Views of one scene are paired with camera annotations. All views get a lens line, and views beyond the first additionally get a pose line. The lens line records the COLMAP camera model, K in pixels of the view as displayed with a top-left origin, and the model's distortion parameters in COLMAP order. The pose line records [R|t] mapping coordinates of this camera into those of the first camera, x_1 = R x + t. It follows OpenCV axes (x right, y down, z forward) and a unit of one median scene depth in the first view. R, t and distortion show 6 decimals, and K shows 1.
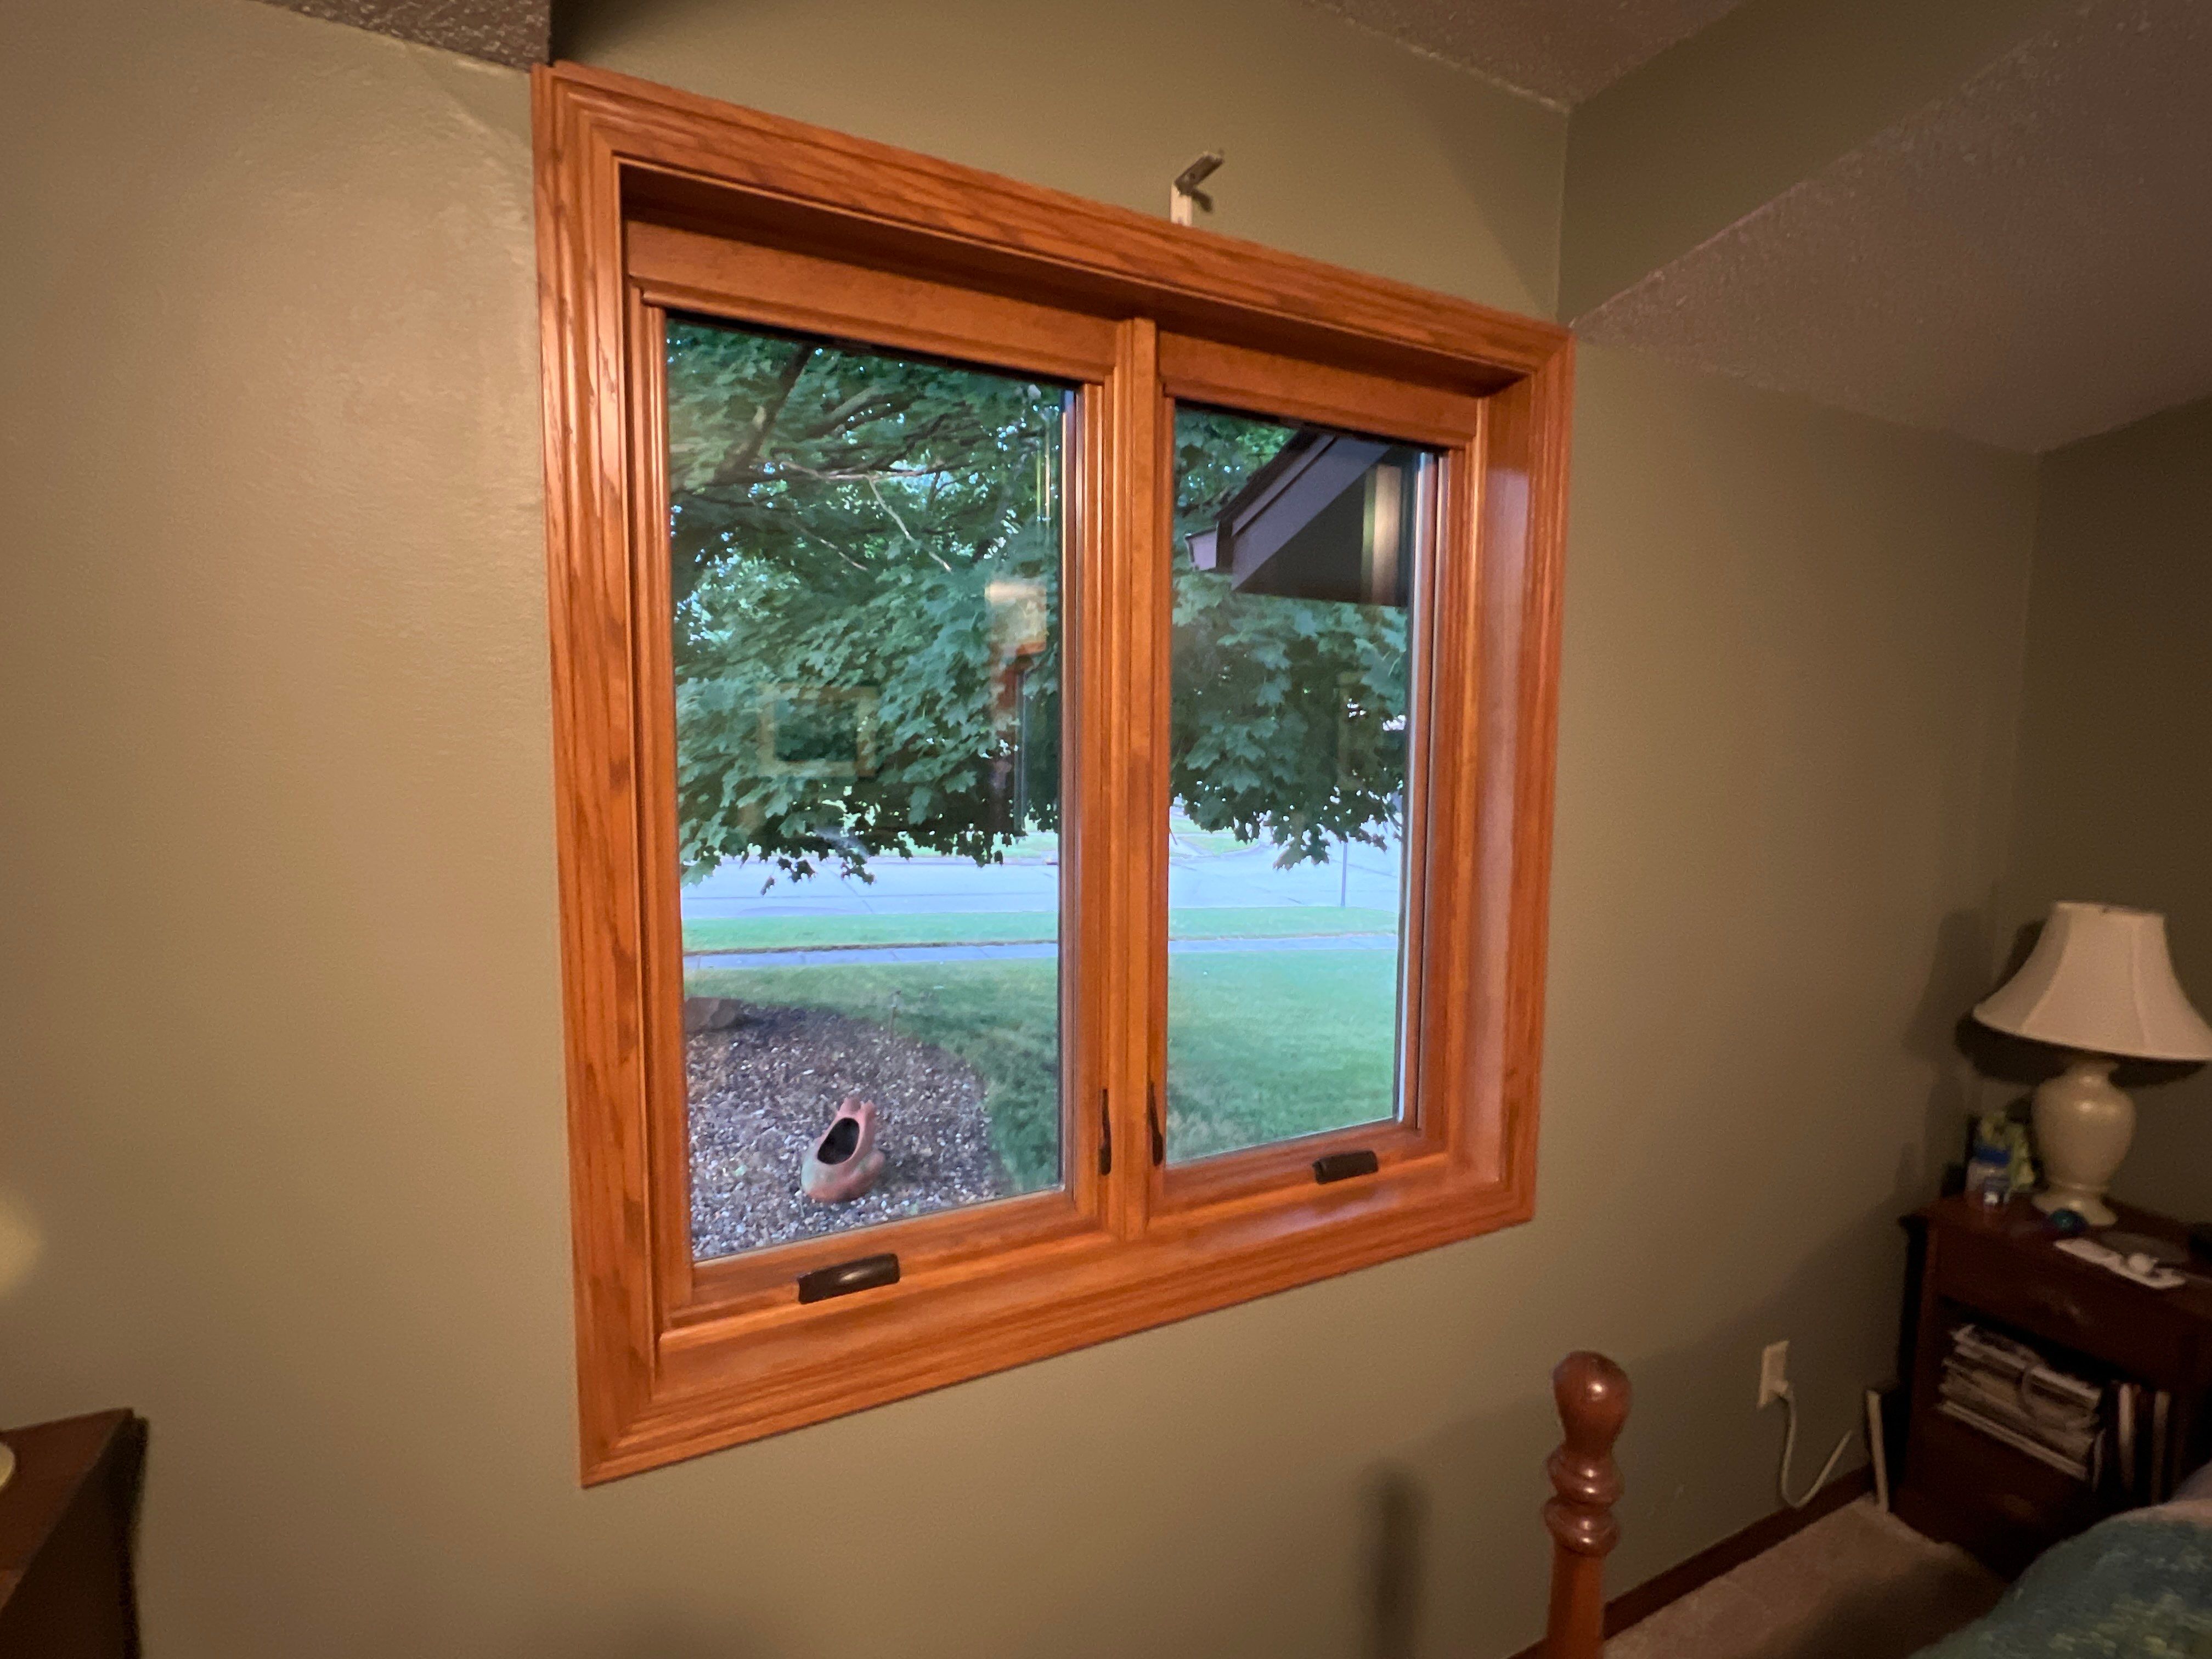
lens RADIAL K [[1110.3, 0, 1106.0], [0, 1110.3, 829.5], [0, 0, 1]] dist [-0.000125, 0.000588]
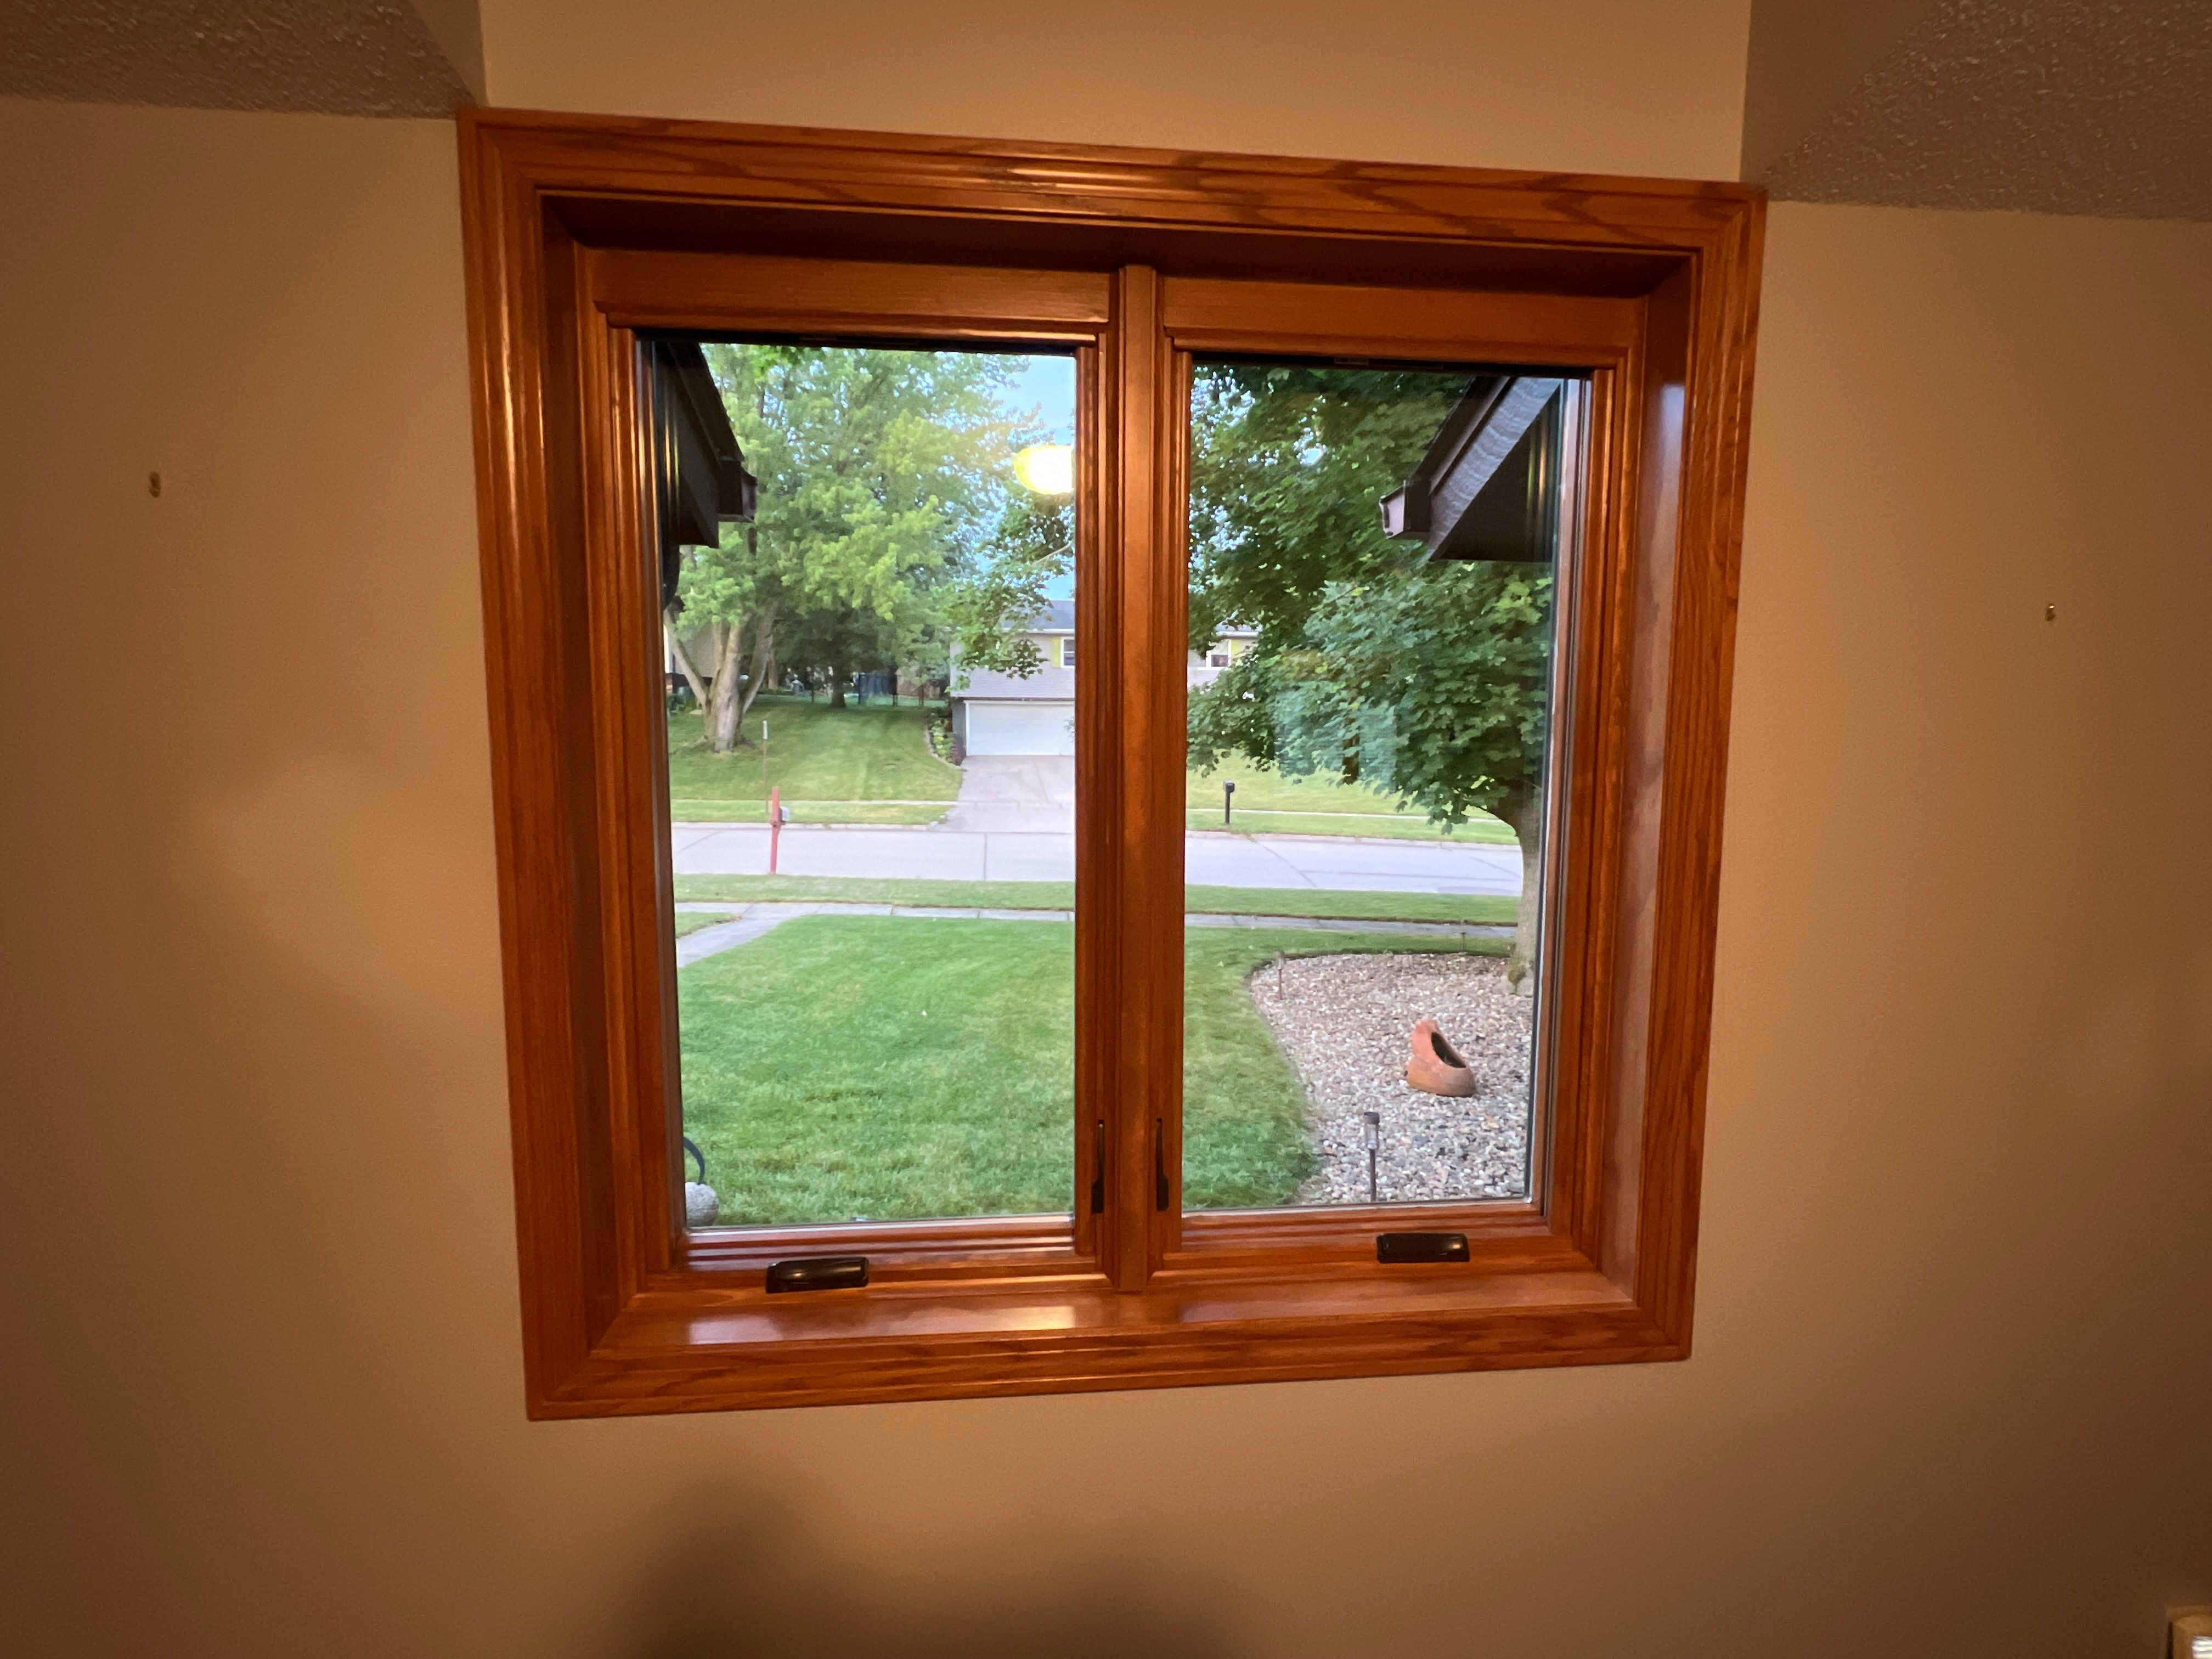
lens RADIAL K [[1076.2, 0, 1108.2], [0, 1076.2, 830.1], [0, 0, 1]] dist [-0.005536, 0.002414]
pose [[0.924588, 0.036299, -0.379236, 0.417163], [-0.034499, 0.999338, 0.011542, -0.017823], [0.379404, 0.002411, 0.925228, 0.220926]]
